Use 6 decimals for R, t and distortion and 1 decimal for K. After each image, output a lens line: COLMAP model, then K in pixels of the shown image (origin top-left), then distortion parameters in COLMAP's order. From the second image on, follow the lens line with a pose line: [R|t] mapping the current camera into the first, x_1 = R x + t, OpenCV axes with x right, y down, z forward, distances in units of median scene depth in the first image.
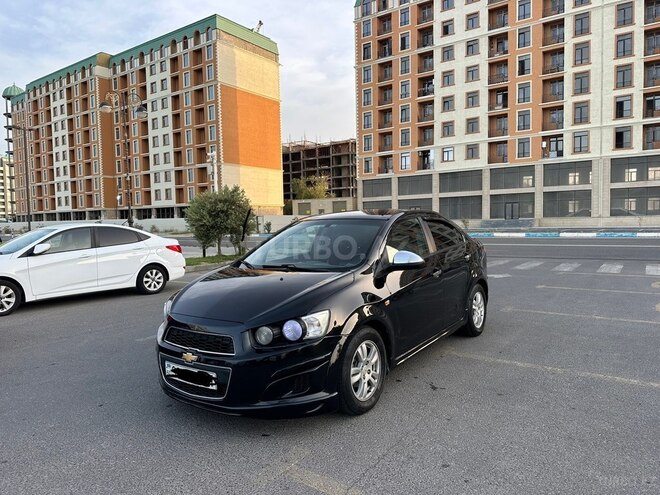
lens RADIAL K [[461.9, 0, 343.9], [0, 461.9, 236.9], [0, 0, 1]] dist [0.048886, -0.059284]
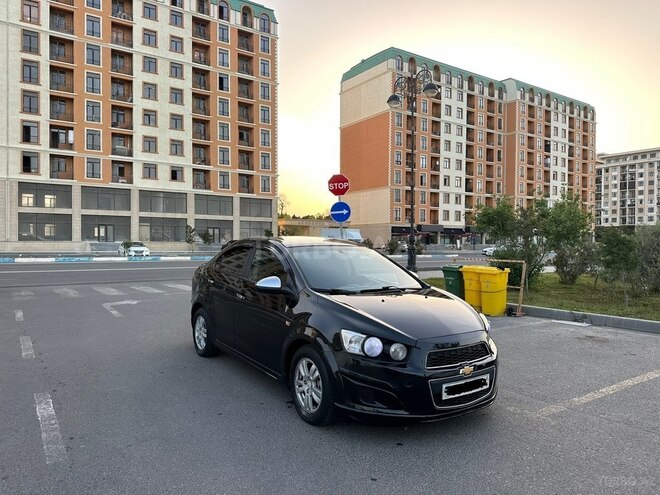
lens RADIAL K [[461.9, 0, 315.5], [0, 461.9, 237.5], [0, 0, 1]] dist [0.048886, -0.059284]
pose [[0.382674, 0.038502, 0.923081, -0.583368], [0.010270, 0.998892, -0.045921, 0.000283], [-0.923826, 0.027053, 0.381854, 0.397520]]
